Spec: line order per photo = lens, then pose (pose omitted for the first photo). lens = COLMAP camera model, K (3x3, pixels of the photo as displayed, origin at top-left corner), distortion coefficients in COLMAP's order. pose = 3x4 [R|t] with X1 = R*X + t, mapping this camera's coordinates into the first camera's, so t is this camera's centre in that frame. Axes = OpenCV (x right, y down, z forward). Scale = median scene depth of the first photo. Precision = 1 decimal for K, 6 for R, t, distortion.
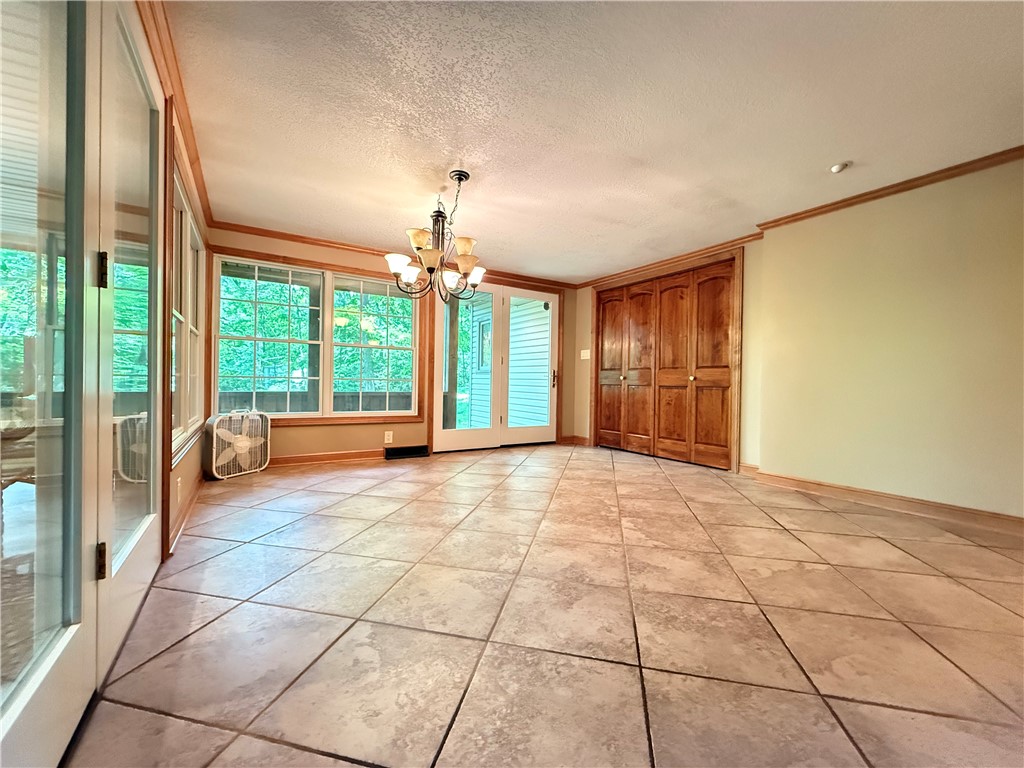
lens RADIAL K [[410.9, 0, 505.5], [0, 410.9, 389.0], [0, 0, 1]] dist [-0.000525, -0.000358]
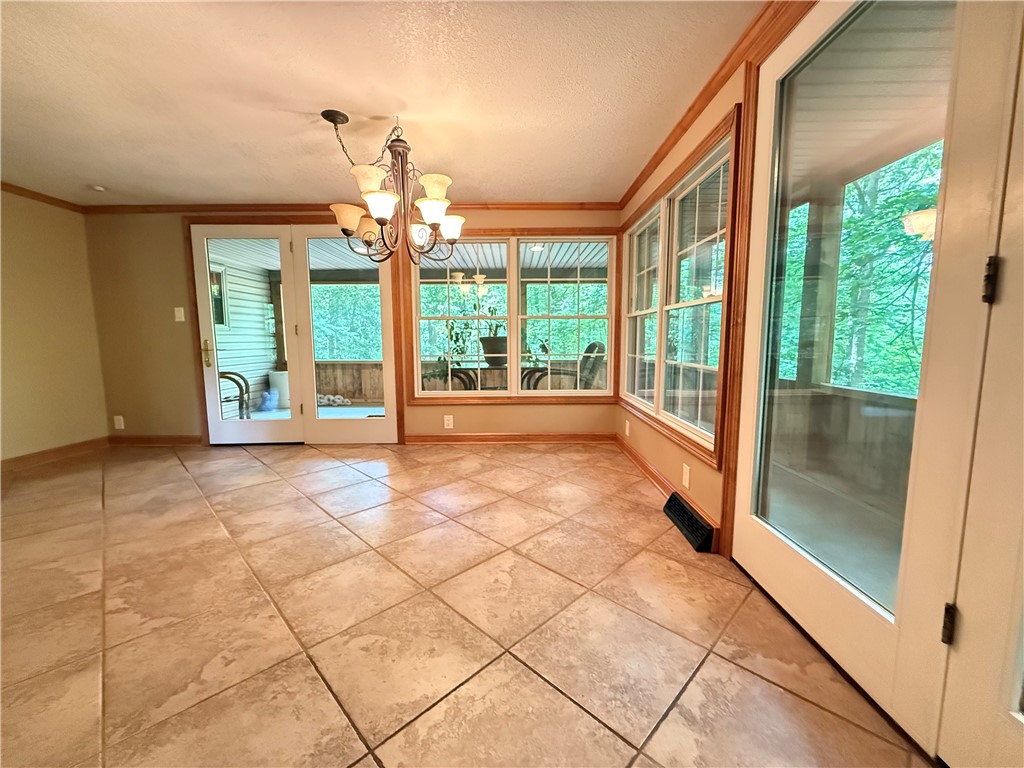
lens RADIAL K [[410.9, 0, 513.7], [0, 410.9, 385.3], [0, 0, 1]] dist [-0.000525, -0.000358]
pose [[-0.529635, 0.081065, -0.844343, 0.454788], [-0.013637, 0.994480, 0.104034, -0.082924], [0.848116, 0.066614, -0.525606, 1.857182]]
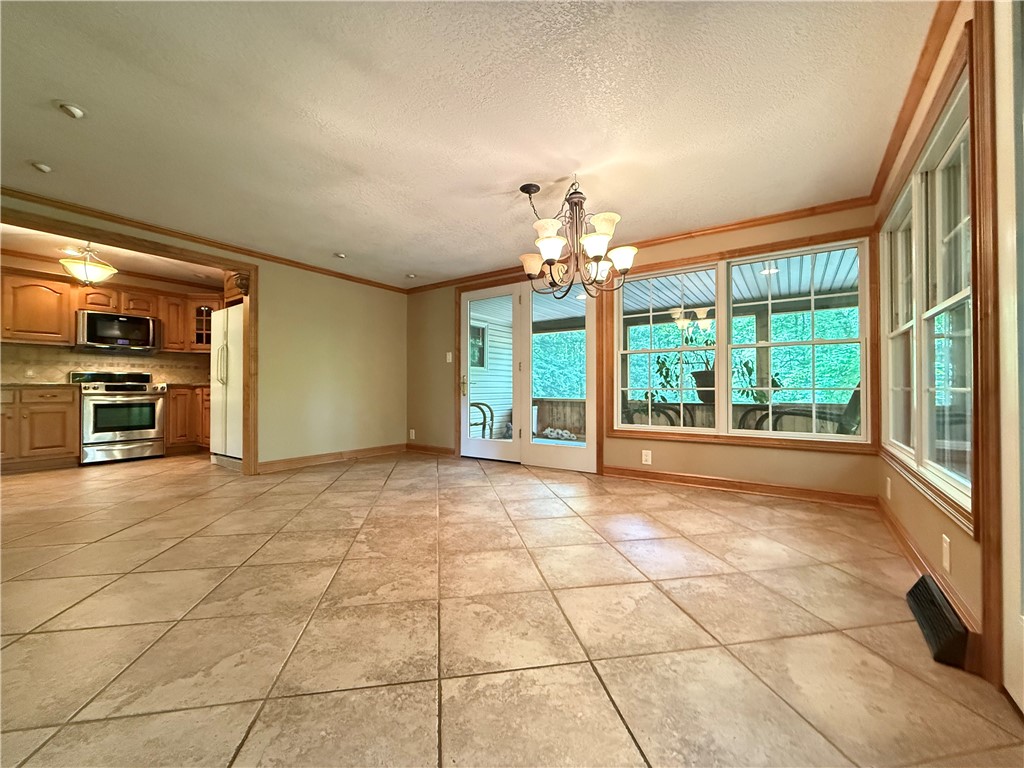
lens RADIAL K [[410.9, 0, 509.7], [0, 410.9, 383.8], [0, 0, 1]] dist [-0.000525, -0.000358]
pose [[-0.918308, -0.021246, -0.395295, 0.345137], [-0.020156, 0.999773, -0.006911, -0.028717], [0.395352, 0.001621, -0.918528, 2.017558]]
